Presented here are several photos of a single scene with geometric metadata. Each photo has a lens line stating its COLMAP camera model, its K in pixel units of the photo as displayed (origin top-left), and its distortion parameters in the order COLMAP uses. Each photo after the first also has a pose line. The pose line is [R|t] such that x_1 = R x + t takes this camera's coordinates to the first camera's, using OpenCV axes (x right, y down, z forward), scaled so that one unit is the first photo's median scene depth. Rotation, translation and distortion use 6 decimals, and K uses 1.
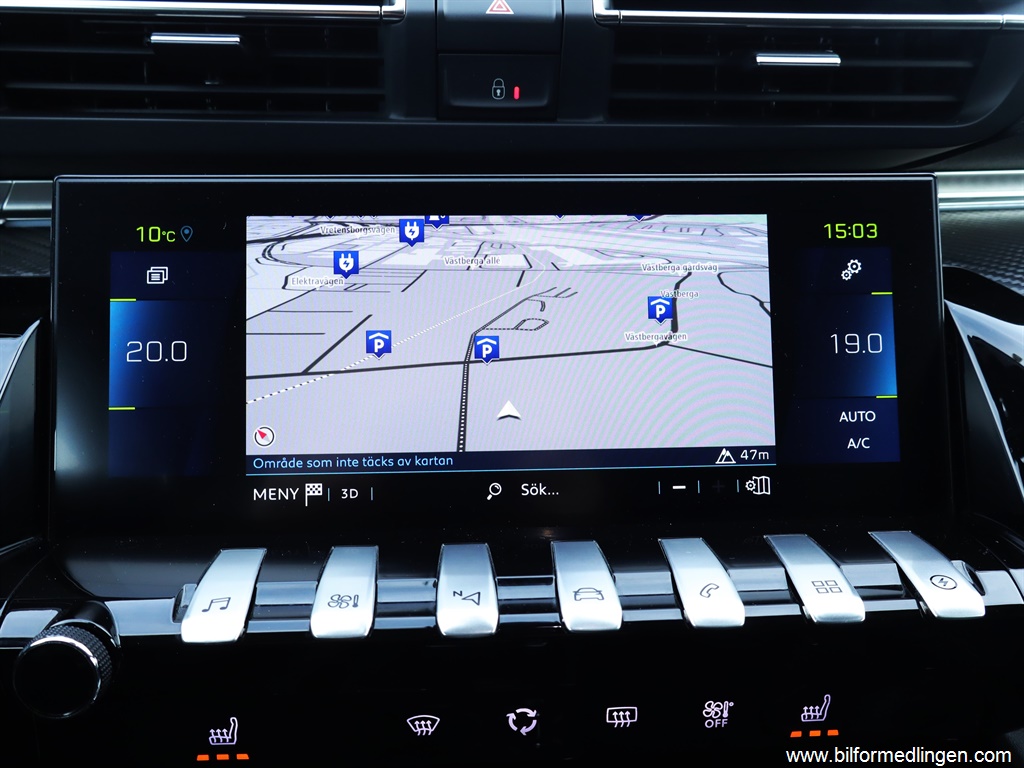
lens RADIAL K [[964.2, 0, 512.0], [0, 964.2, 384.0], [0, 0, 1]] dist [-0.006957, 0.024946]
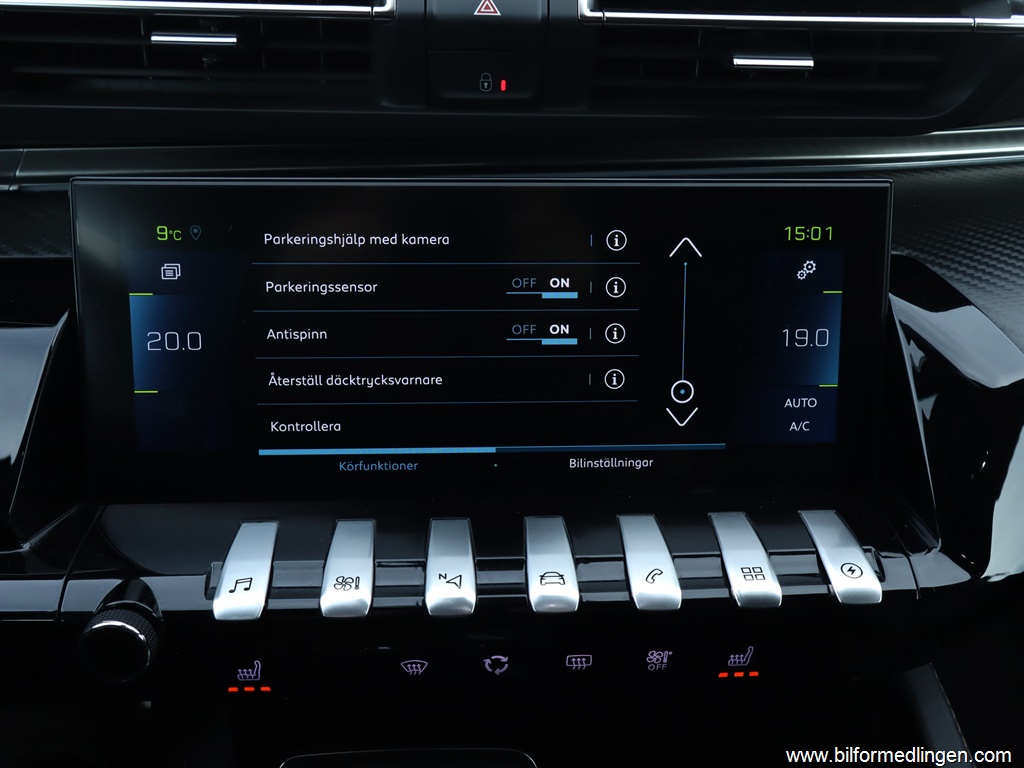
lens RADIAL K [[964.2, 0, 512.0], [0, 964.2, 384.0], [0, 0, 1]] dist [-0.006957, 0.024946]
pose [[0.999827, 0.017867, 0.005120, 0.017599], [-0.018542, 0.977823, 0.208612, -0.243933], [-0.001279, -0.208671, 0.977985, -0.106736]]
